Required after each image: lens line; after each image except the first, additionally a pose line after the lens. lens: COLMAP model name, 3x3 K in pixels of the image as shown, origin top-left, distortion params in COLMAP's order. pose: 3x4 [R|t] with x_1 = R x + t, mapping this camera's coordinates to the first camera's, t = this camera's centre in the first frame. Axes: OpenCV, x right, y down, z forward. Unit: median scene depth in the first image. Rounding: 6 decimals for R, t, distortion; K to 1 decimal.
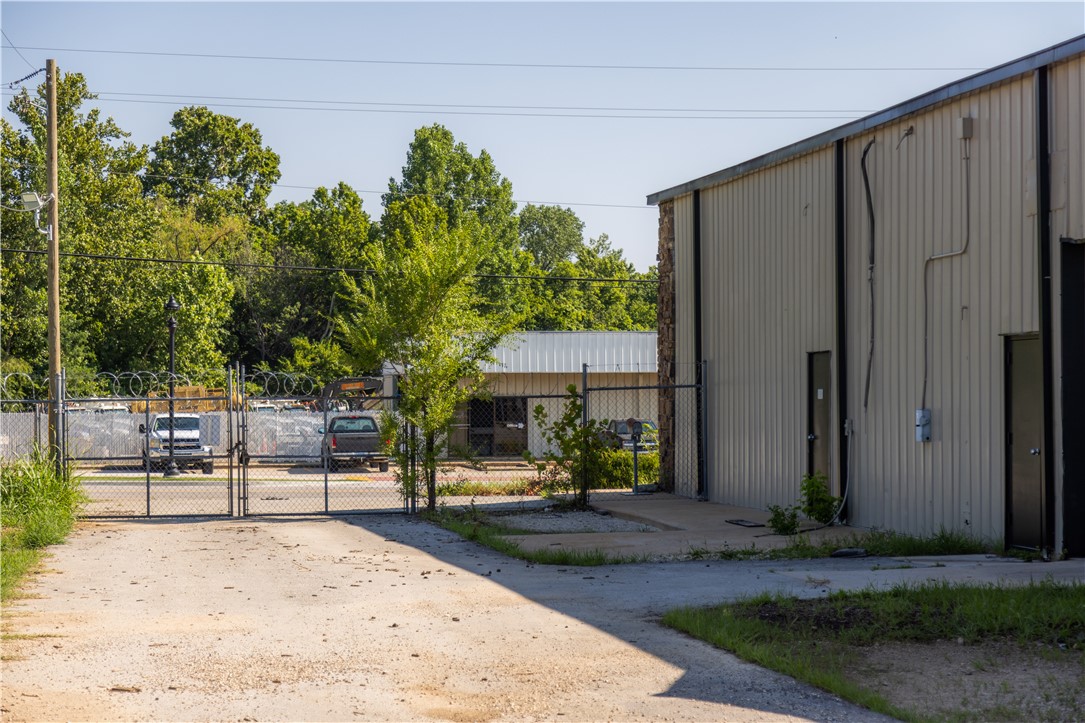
lens RADIAL K [[2504.6, 0, 541.7], [0, 2504.6, 362.8], [0, 0, 1]] dist [0.118375, 0.000000]
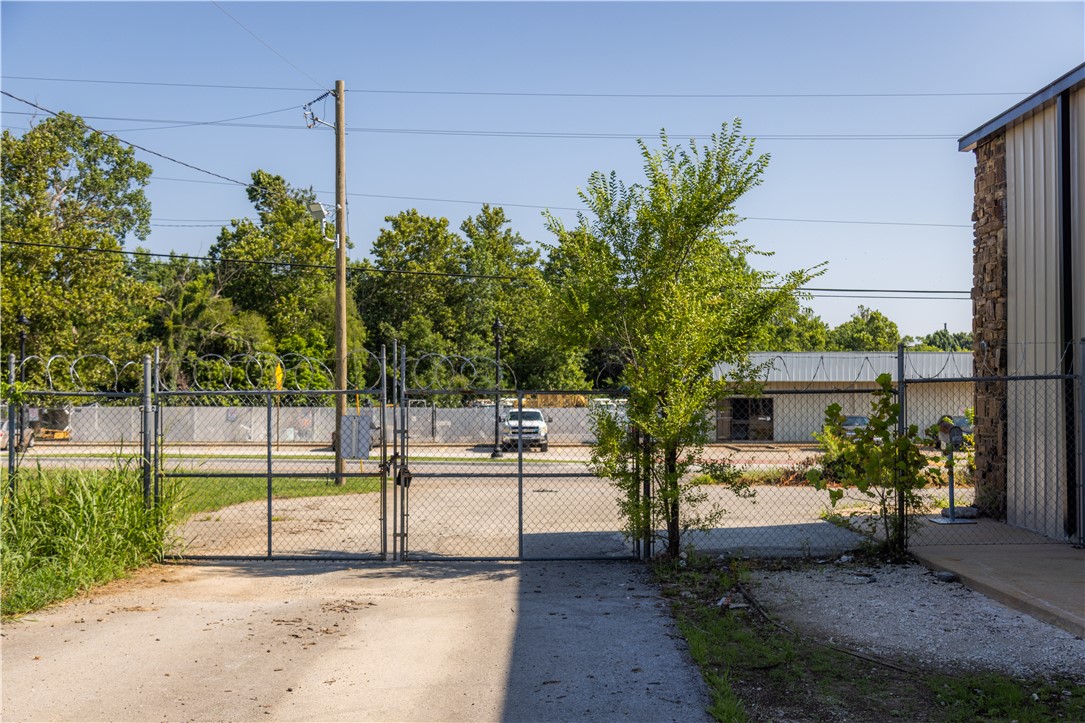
lens RADIAL K [[1249.6, 0, 539.4], [0, 1249.6, 372.1], [0, 0, 1]] dist [0.017783, 0.000000]
pose [[0.983475, 0.001134, -0.181041, -0.008642], [-0.002660, 0.999963, -0.008182, 0.005392], [0.181025, 0.008528, 0.983442, 0.312808]]
